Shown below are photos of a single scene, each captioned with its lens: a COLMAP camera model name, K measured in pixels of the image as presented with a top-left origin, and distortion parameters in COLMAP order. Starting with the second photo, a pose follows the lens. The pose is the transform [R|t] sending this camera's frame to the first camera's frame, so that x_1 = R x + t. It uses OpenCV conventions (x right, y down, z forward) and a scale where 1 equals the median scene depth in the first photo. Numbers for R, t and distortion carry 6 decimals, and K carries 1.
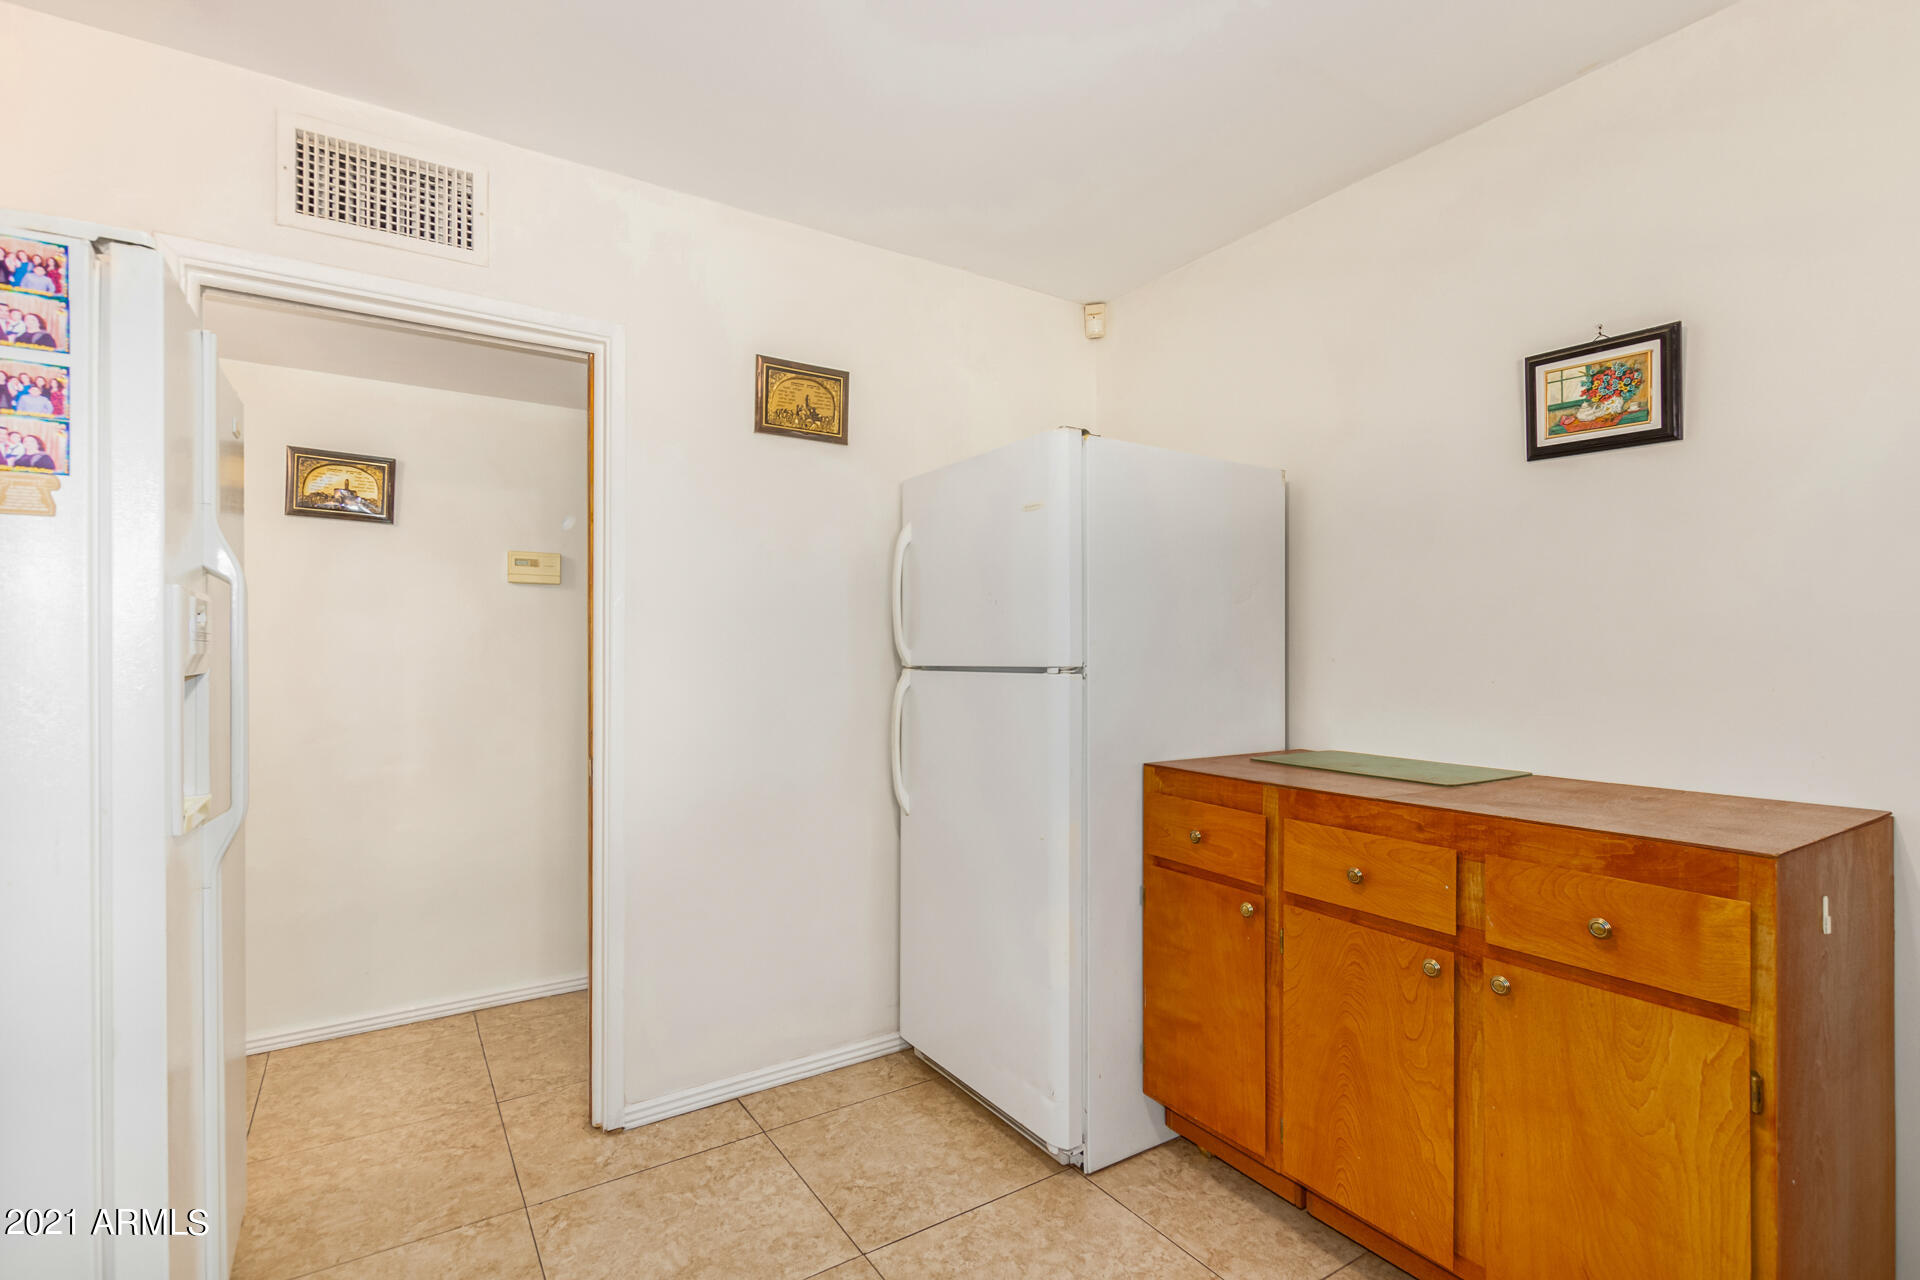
lens RADIAL K [[893.4, 0, 965.8], [0, 893.4, 650.3], [0, 0, 1]] dist [0.003012, 0.000844]
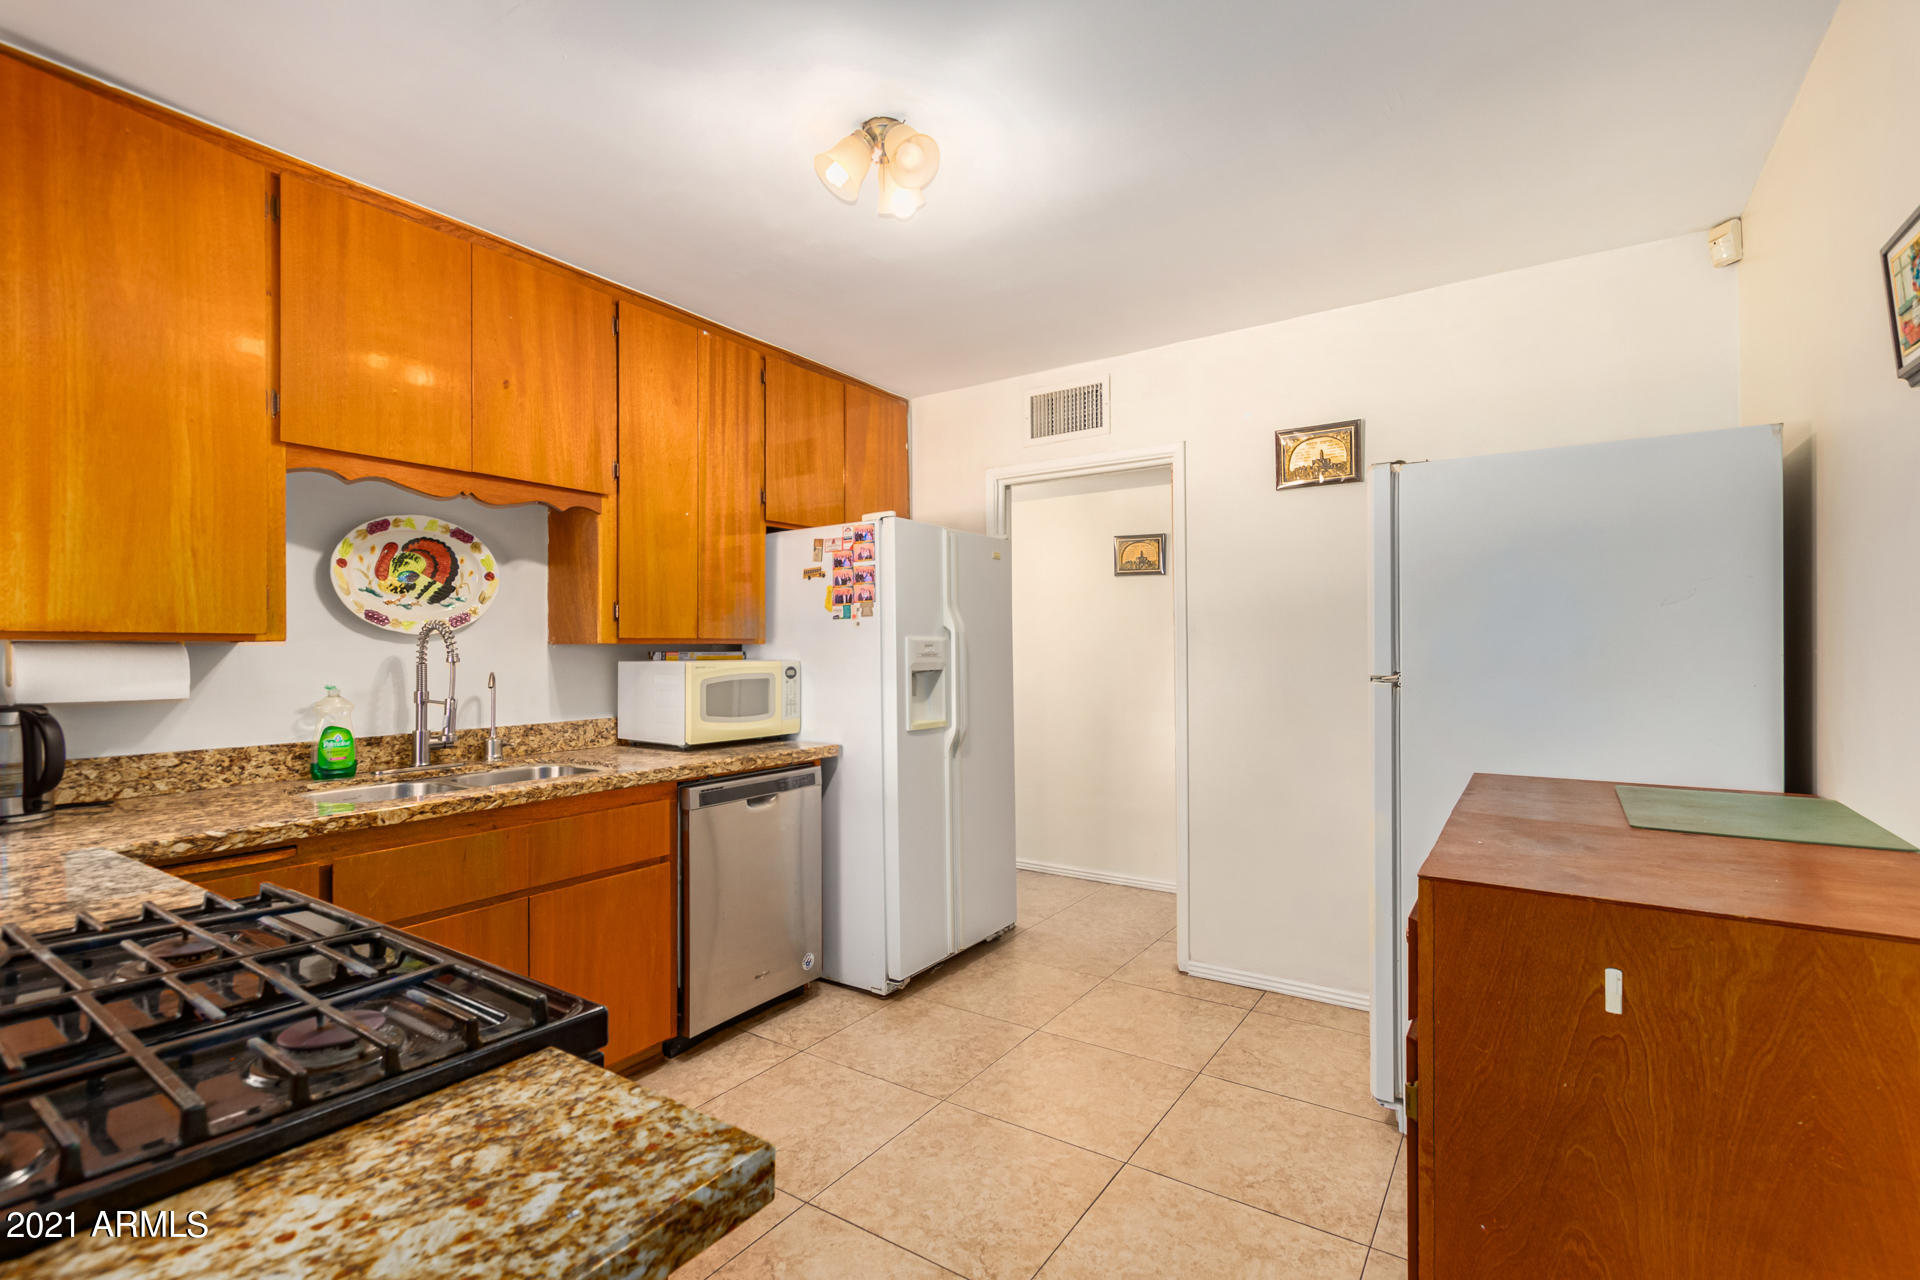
lens RADIAL K [[893.4, 0, 938.2], [0, 893.4, 648.7], [0, 0, 1]] dist [0.003012, 0.000844]
pose [[0.369255, -0.003669, -0.929321, 1.107540], [0.011009, 0.999939, 0.000427, -0.025172], [0.929263, -0.010388, 0.369273, 0.070798]]
